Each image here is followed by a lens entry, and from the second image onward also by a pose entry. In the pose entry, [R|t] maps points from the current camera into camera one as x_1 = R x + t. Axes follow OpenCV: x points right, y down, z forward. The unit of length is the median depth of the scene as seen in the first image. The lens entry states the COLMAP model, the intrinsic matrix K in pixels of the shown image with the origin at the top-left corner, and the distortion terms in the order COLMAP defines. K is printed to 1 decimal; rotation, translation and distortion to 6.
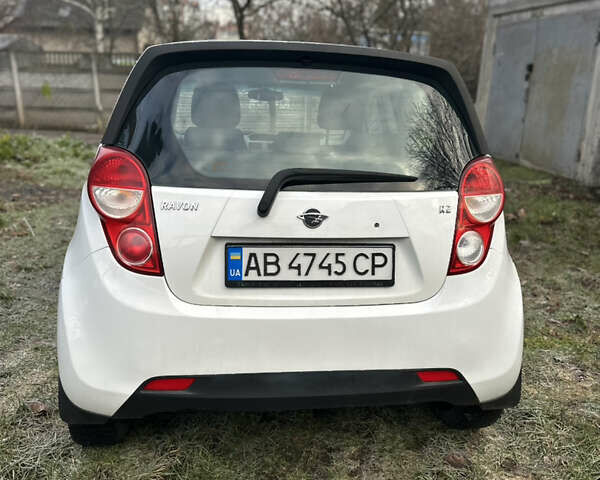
lens RADIAL K [[553.4, 0, 300.0], [0, 553.4, 240.0], [0, 0, 1]] dist [0.163221, -0.277608]
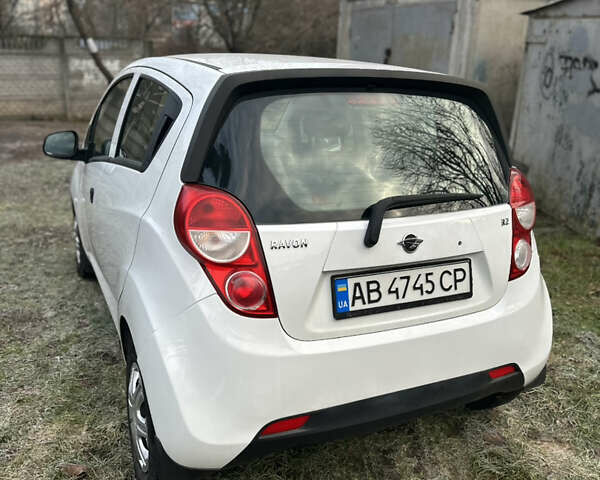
lens RADIAL K [[553.4, 0, 300.0], [0, 553.4, 240.0], [0, 0, 1]] dist [0.163221, -0.277608]
pose [[0.951789, -0.090270, 0.293171, -0.463622], [0.076130, 0.995332, 0.059314, -0.119168], [-0.297157, -0.034136, 0.954218, 0.070578]]
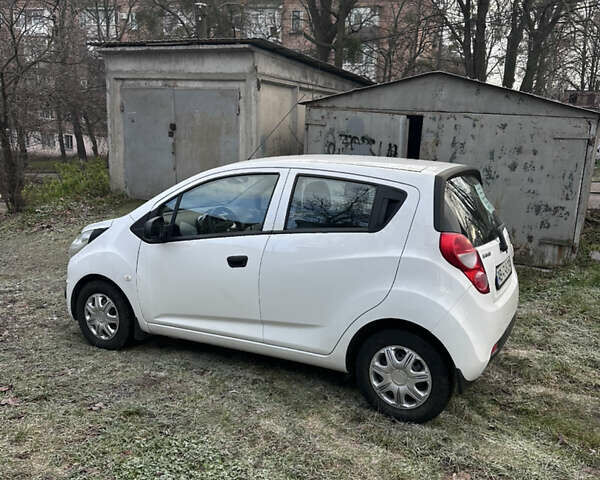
lens RADIAL K [[553.4, 0, 300.0], [0, 553.4, 240.0], [0, 0, 1]] dist [0.163221, -0.277608]
pose [[0.589660, -0.174712, 0.788528, -2.059016], [0.210838, 0.975767, 0.058533, -0.351174], [-0.779646, 0.131737, 0.612207, 0.292131]]
